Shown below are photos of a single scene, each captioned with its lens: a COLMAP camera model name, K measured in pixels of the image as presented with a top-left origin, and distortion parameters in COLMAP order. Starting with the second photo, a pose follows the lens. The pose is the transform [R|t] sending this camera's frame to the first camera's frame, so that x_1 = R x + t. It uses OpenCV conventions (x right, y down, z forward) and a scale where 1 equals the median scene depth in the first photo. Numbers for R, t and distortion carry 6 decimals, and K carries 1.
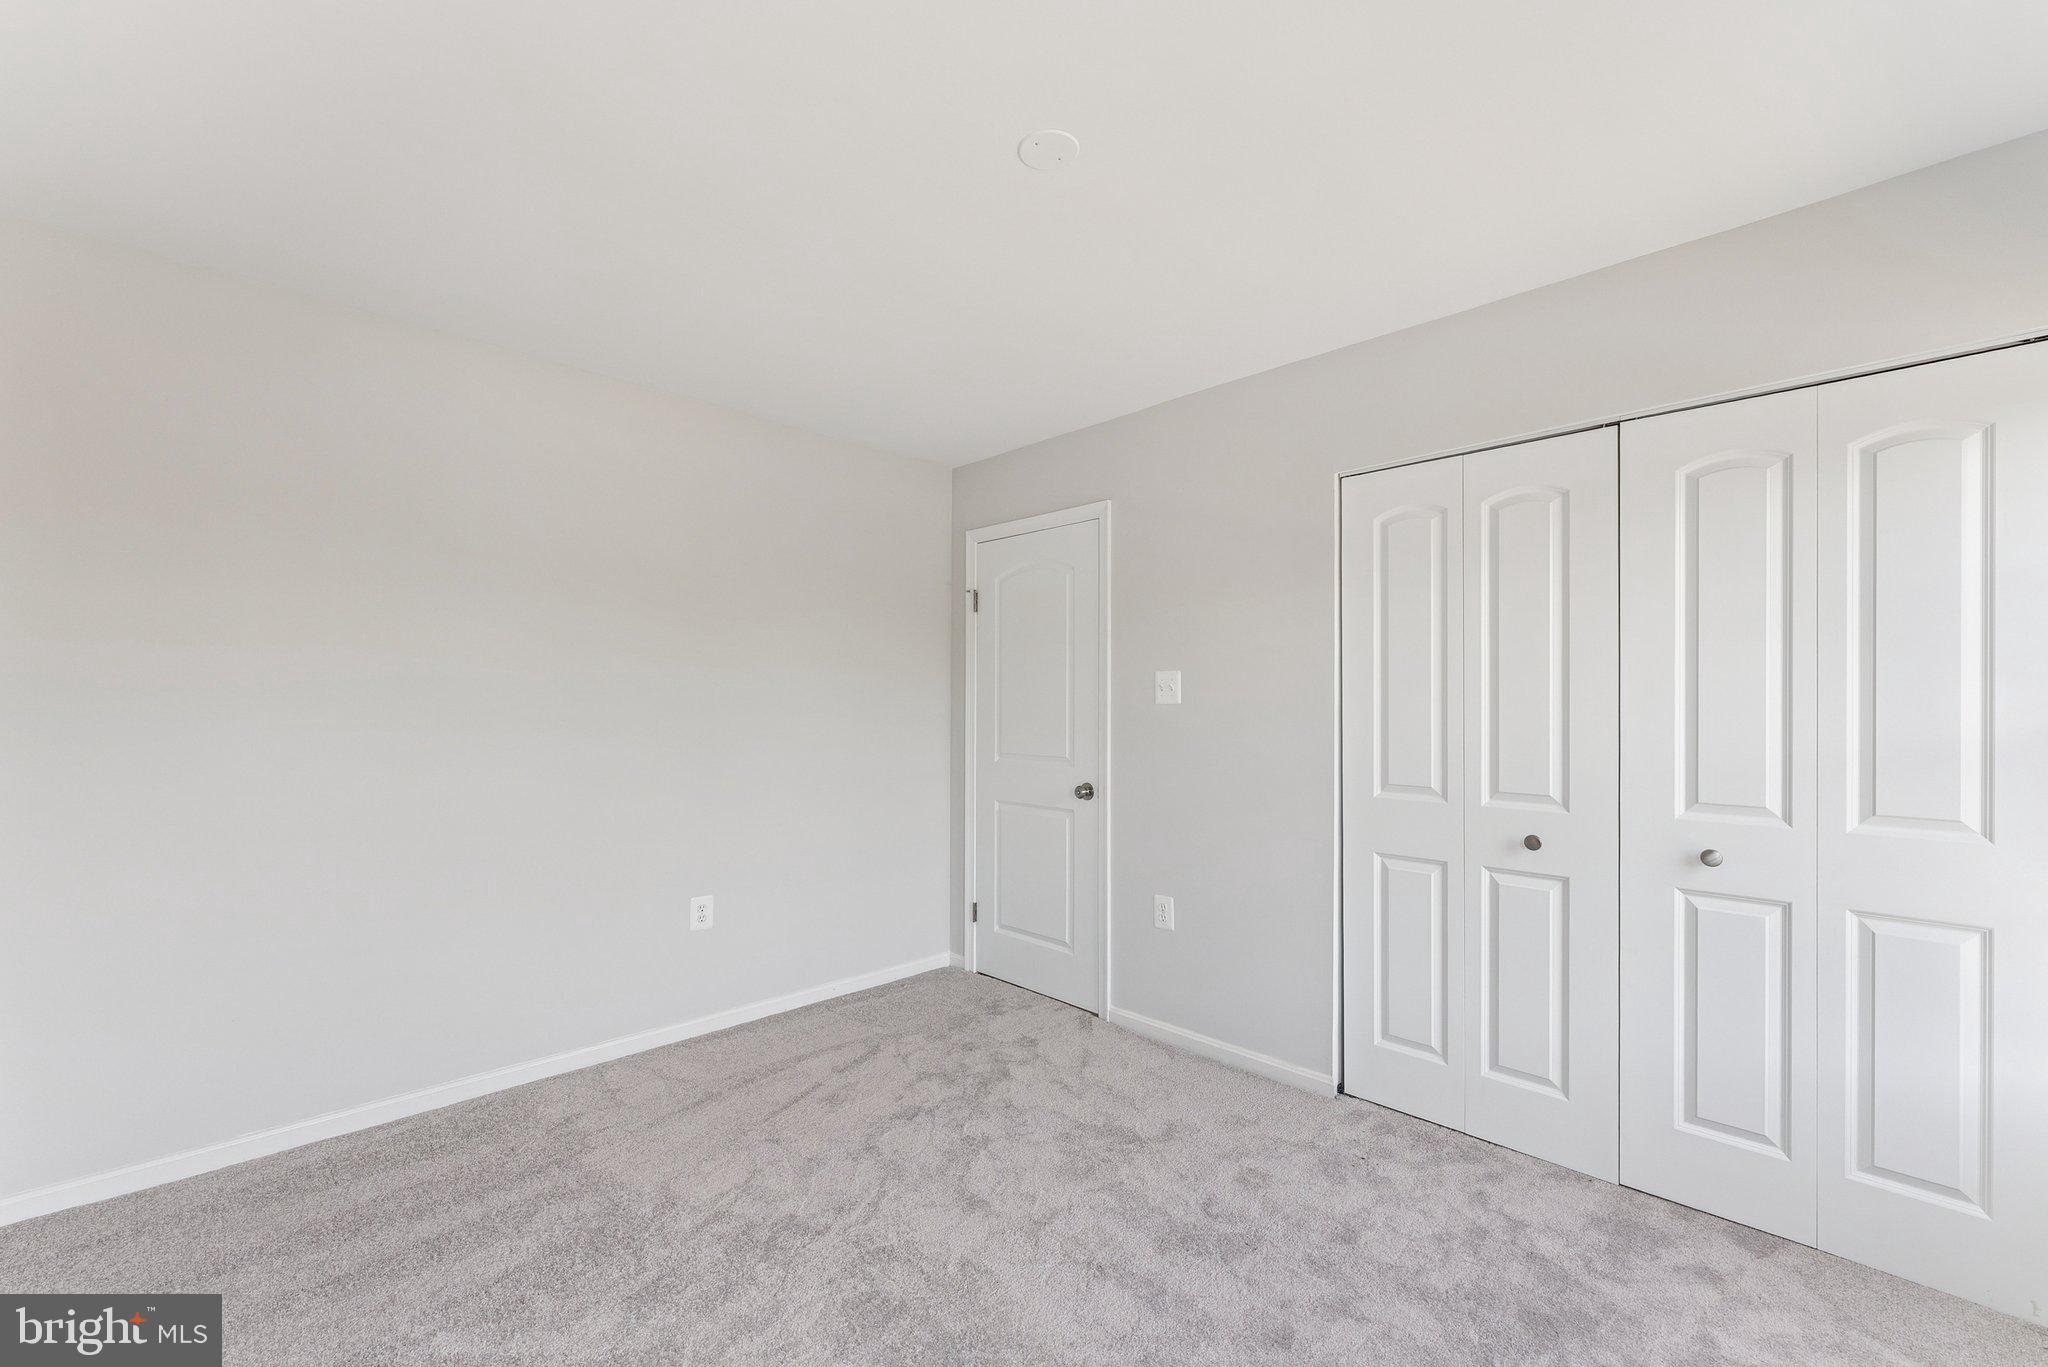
lens RADIAL K [[830.6, 0, 1021.5], [0, 830.6, 709.4], [0, 0, 1]] dist [0.000621, 0.000289]
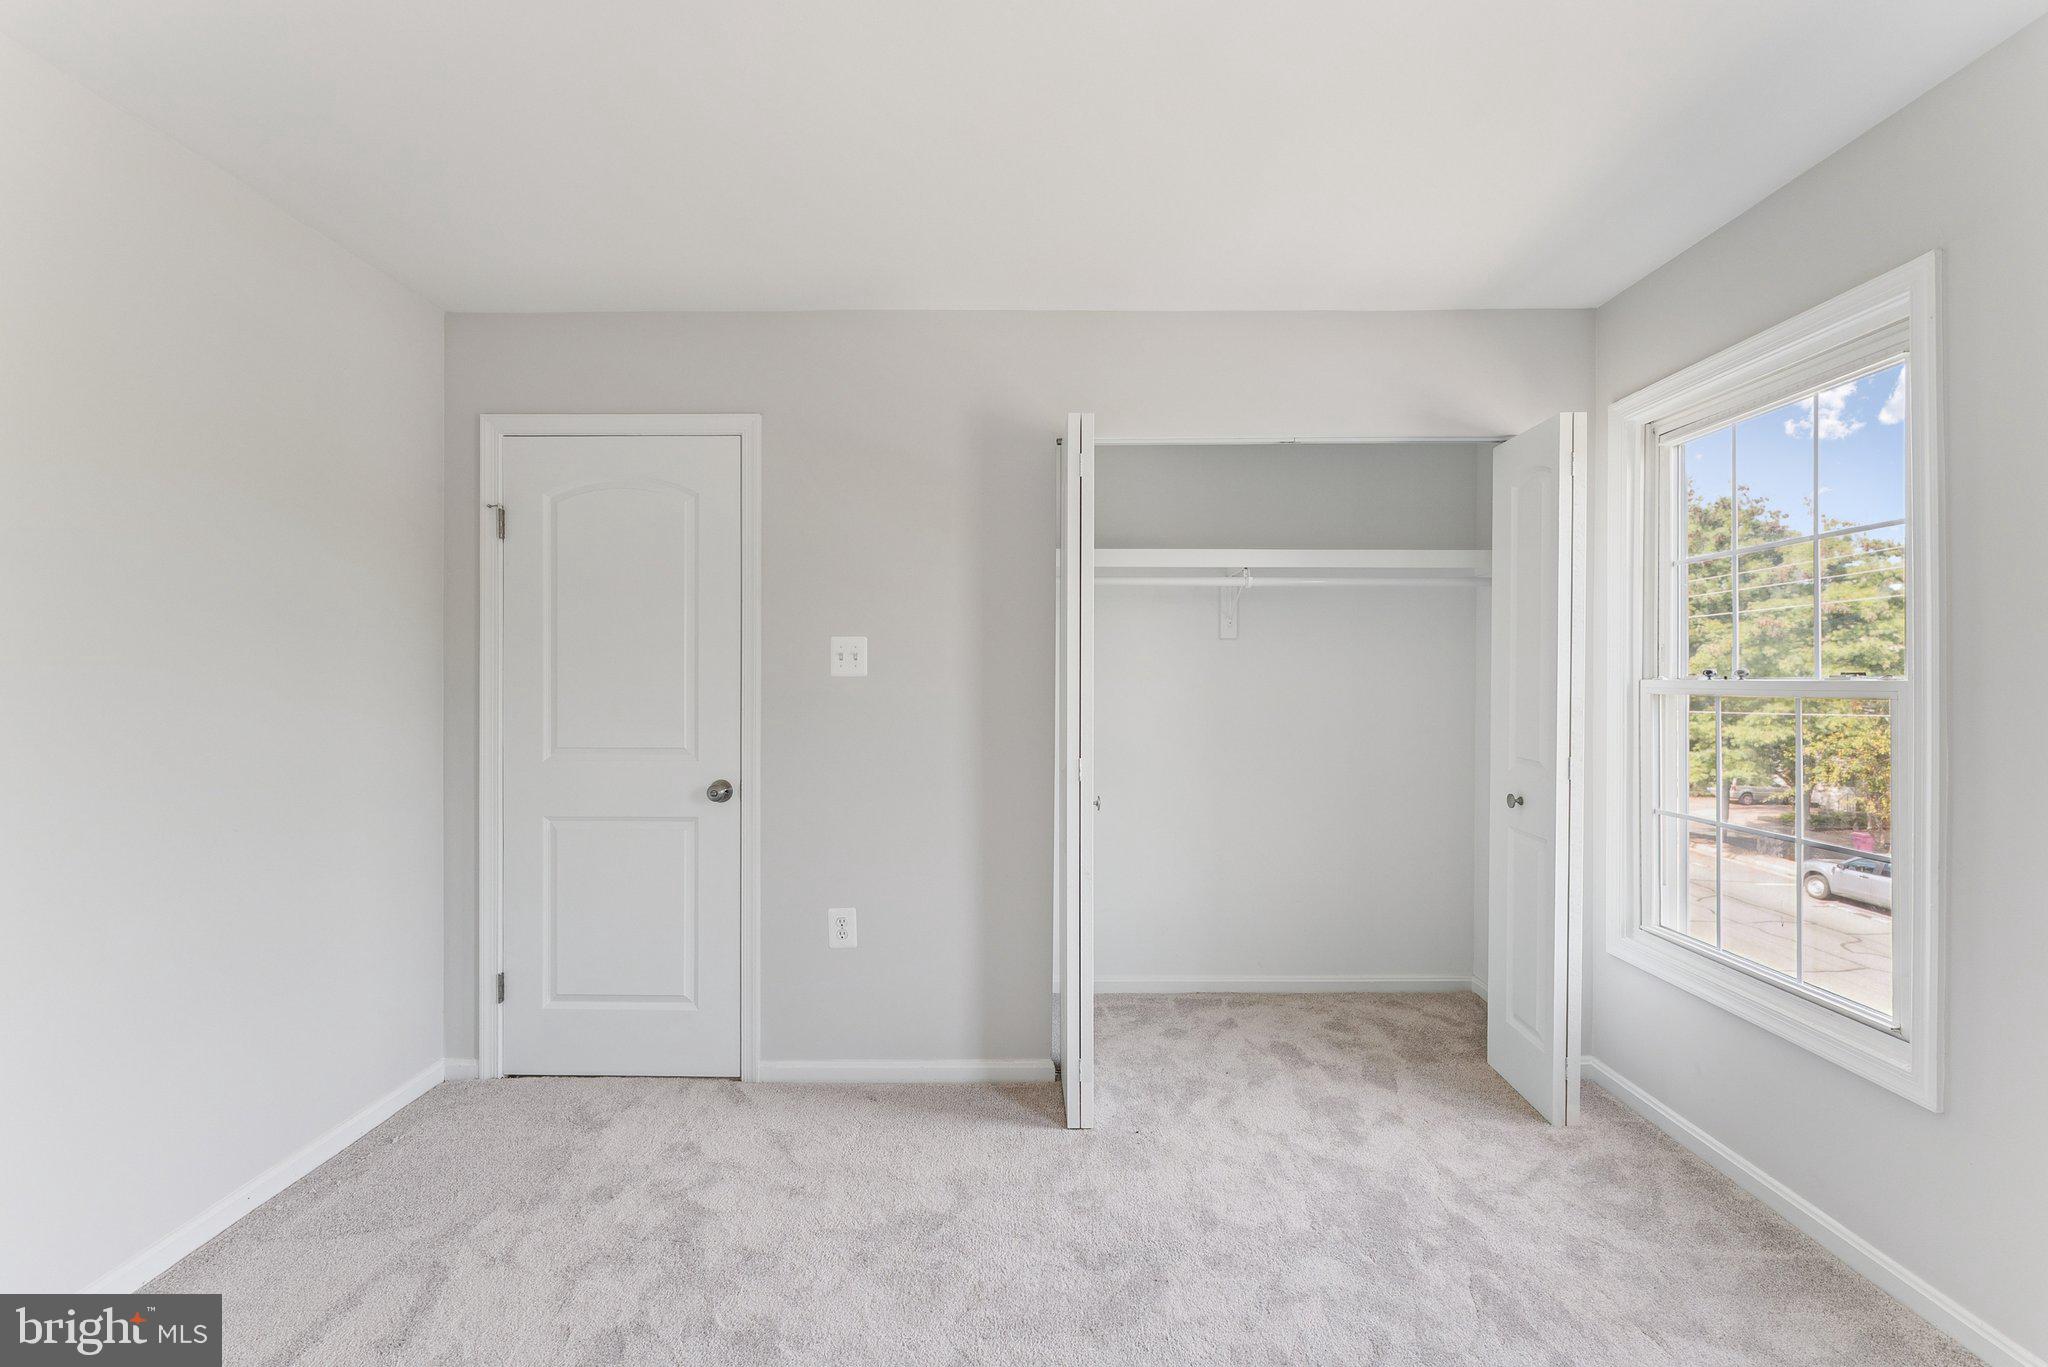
lens RADIAL K [[821.7, 0, 1024.0], [0, 821.7, 683.5], [0, 0, 1]] dist [-0.000574, 0.000229]
pose [[0.710176, -0.008218, 0.703976, -0.263219], [0.005575, 0.999966, 0.006050, -0.002762], [-0.704002, -0.000371, 0.710198, 0.278385]]
